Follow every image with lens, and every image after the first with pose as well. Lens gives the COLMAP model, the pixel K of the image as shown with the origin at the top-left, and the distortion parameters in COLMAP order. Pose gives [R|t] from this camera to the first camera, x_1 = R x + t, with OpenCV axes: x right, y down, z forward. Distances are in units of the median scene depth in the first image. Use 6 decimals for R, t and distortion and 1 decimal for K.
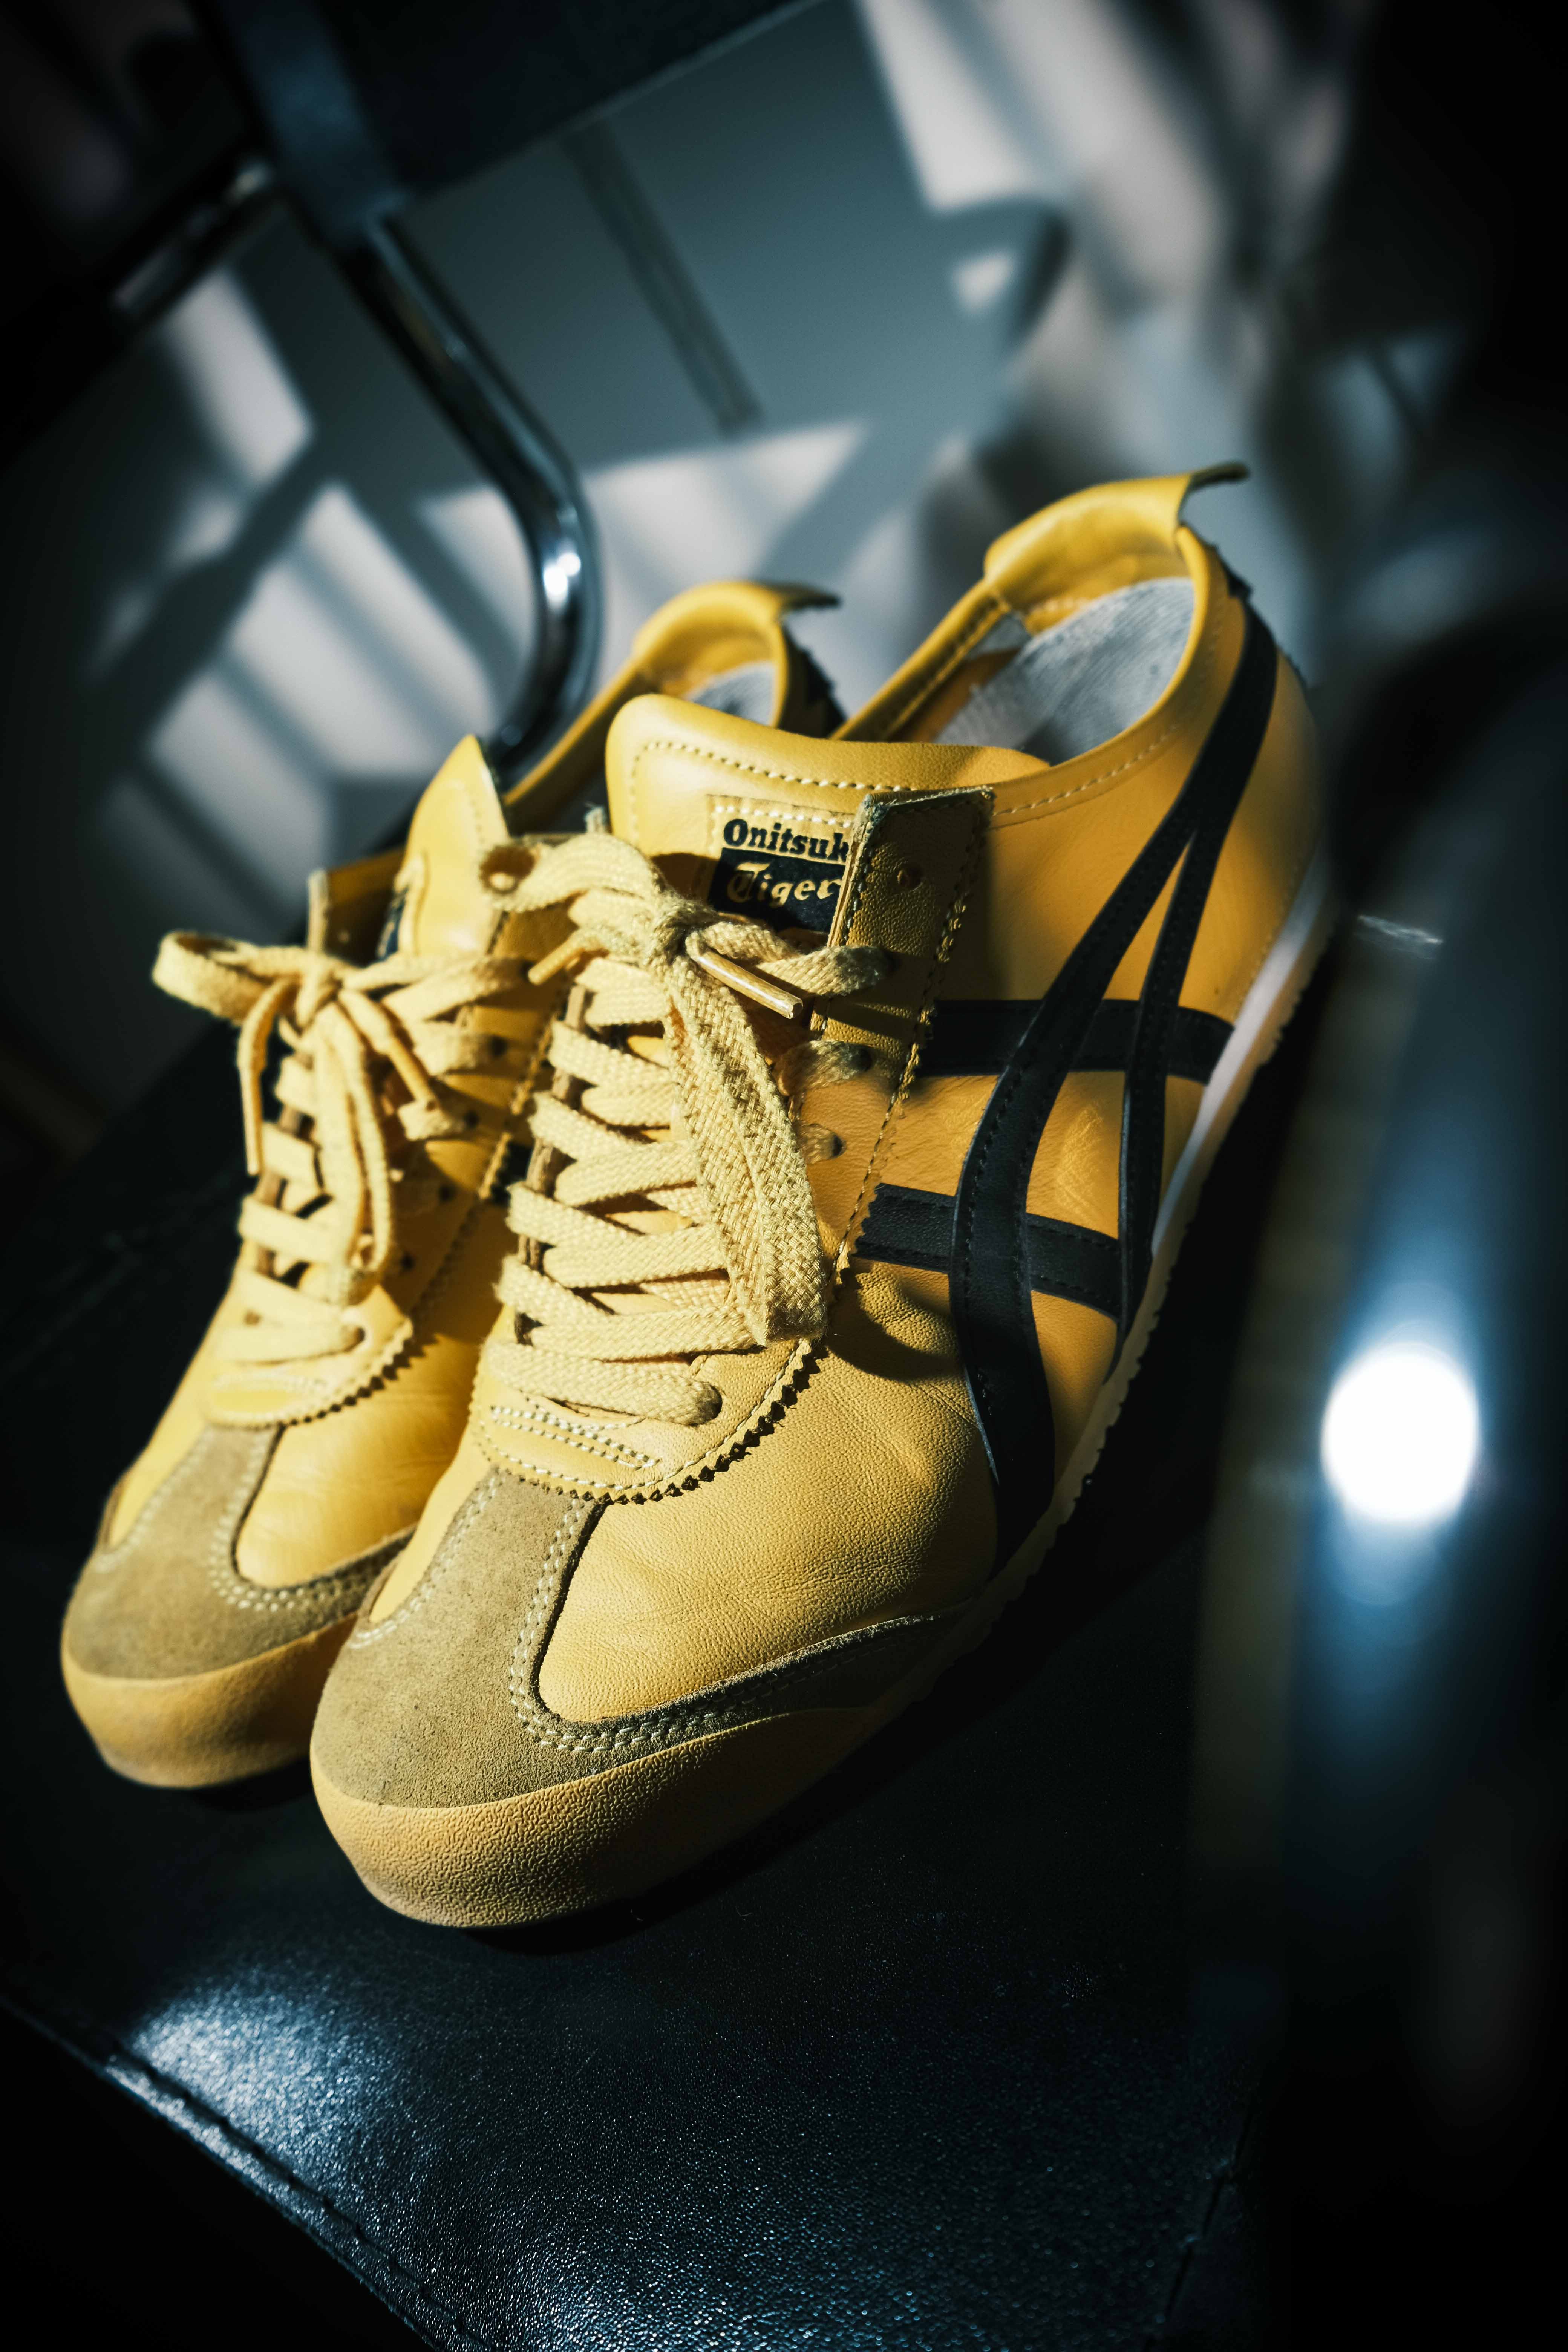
lens RADIAL K [[1953.3, 0, 790.8], [0, 1953.3, 1182.8], [0, 0, 1]] dist [0.043143, -0.000353]
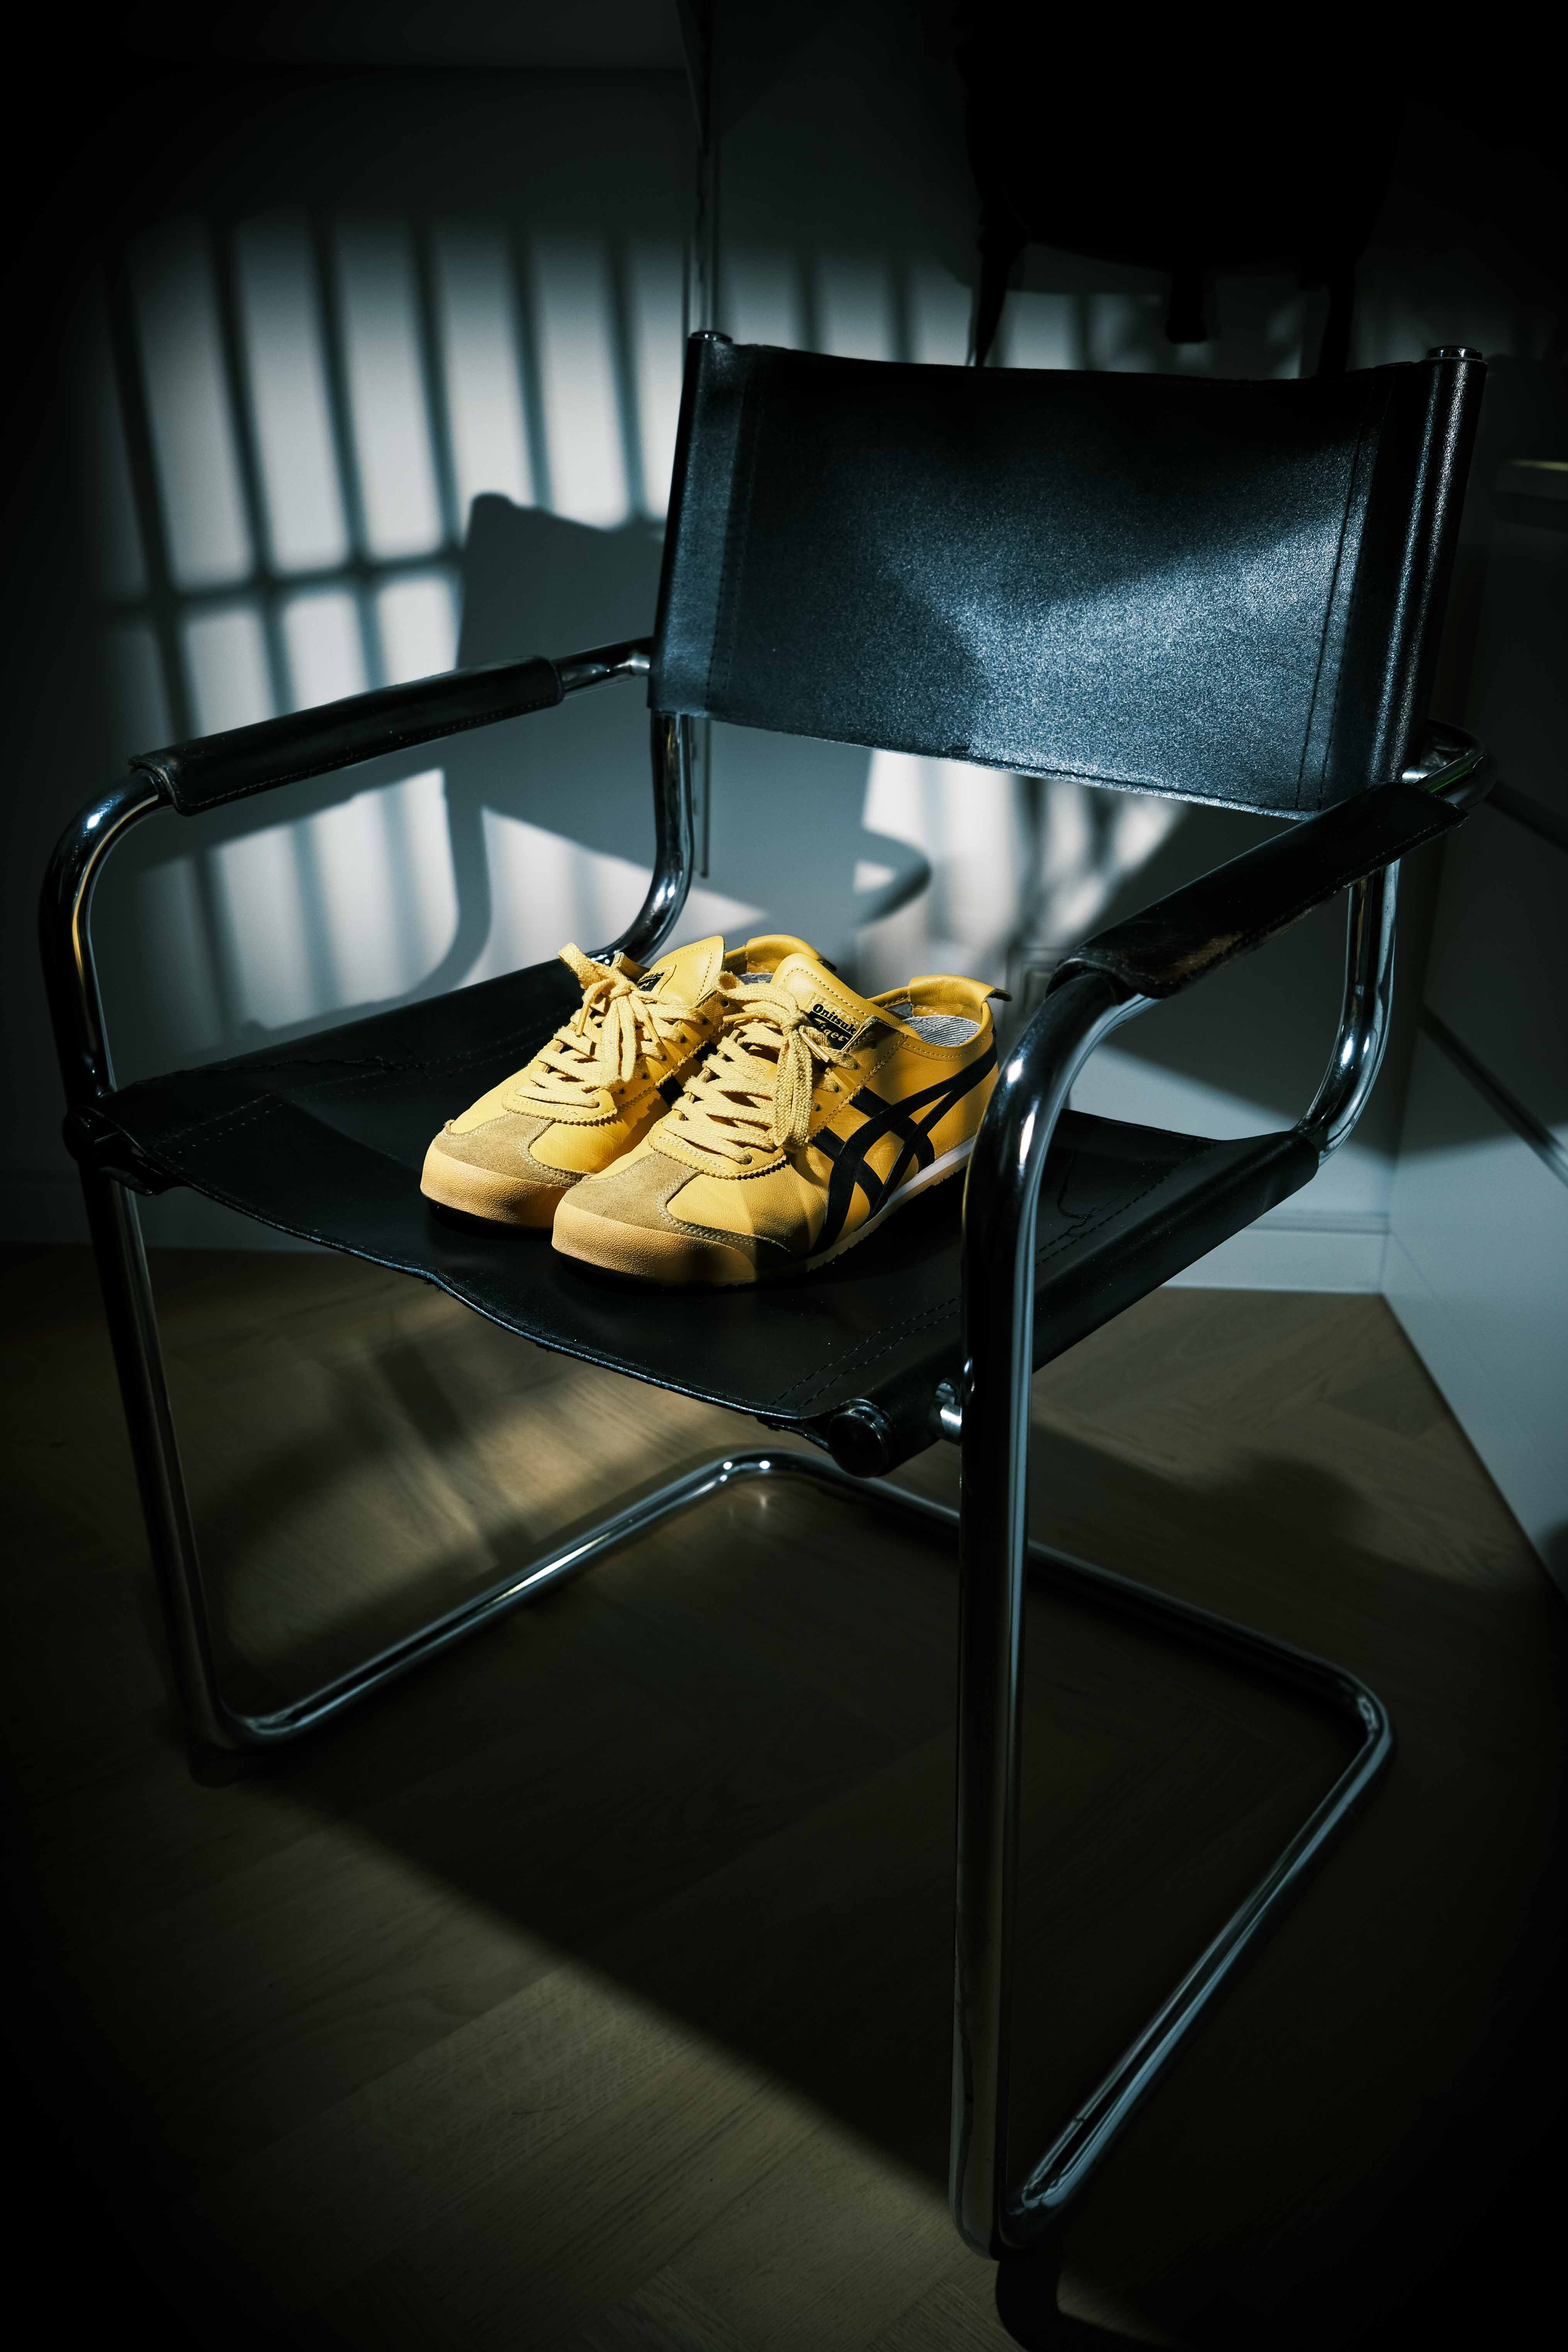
lens RADIAL K [[1953.3, 0, 784.3], [0, 1953.3, 1171.5], [0, 0, 1]] dist [0.043143, -0.000353]
pose [[0.861917, 0.478522, 0.167676, -0.438349], [-0.422741, 0.860774, -0.283474, 0.859885], [-0.279980, 0.173447, 0.944207, -1.642688]]
